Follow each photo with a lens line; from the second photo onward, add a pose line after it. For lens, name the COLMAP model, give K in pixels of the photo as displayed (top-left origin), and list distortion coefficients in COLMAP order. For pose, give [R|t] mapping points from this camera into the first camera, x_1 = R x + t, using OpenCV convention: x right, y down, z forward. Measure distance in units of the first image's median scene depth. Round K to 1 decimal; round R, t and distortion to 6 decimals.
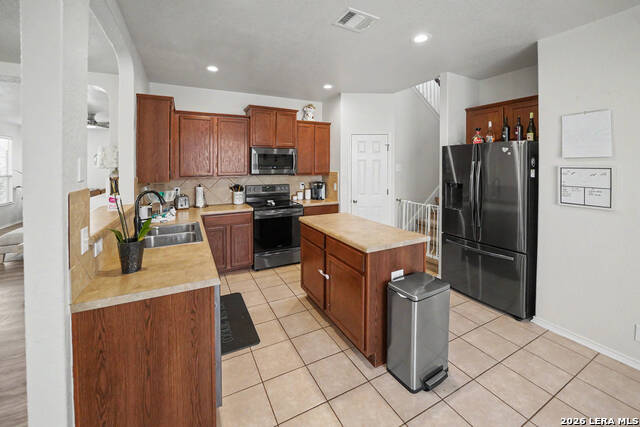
lens RADIAL K [[257.8, 0, 311.7], [0, 257.8, 169.0], [0, 0, 1]] dist [-0.007839, 0.000050]
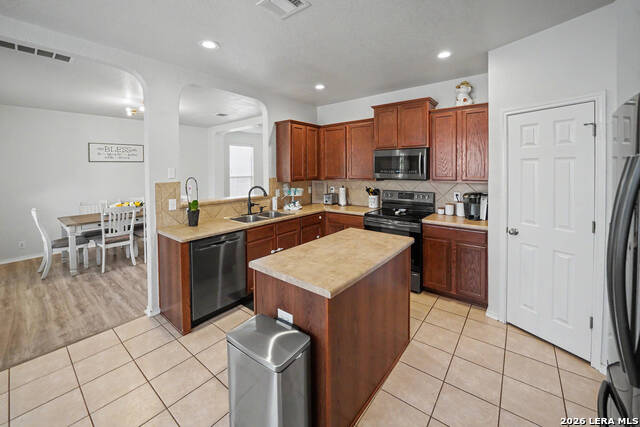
lens RADIAL K [[257.8, 0, 311.7], [0, 257.8, 169.0], [0, 0, 1]] dist [-0.007839, 0.000050]
pose [[0.400212, 0.001298, -0.916422, 0.575765], [-0.005414, 0.999985, -0.000948, -0.012574], [0.916407, 0.005341, 0.400212, 0.415764]]
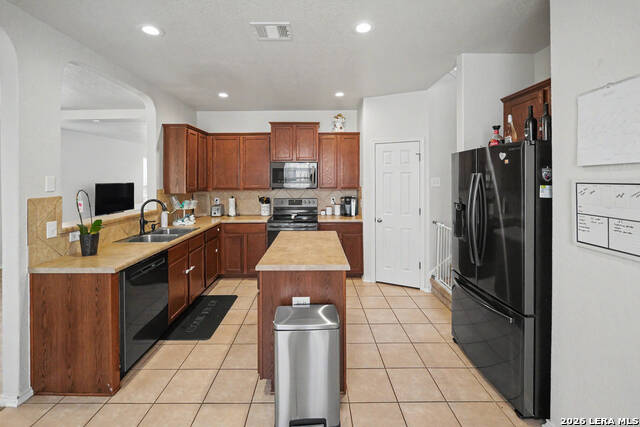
lens RADIAL K [[272.5, 0, 311.0], [0, 272.5, 178.4], [0, 0, 1]] dist [-0.002150, -0.000450]
pose [[0.888751, -0.004103, -0.458372, 0.436409], [-0.002275, 0.999908, -0.013362, -0.003606], [0.458385, 0.012918, 0.888660, 0.088023]]
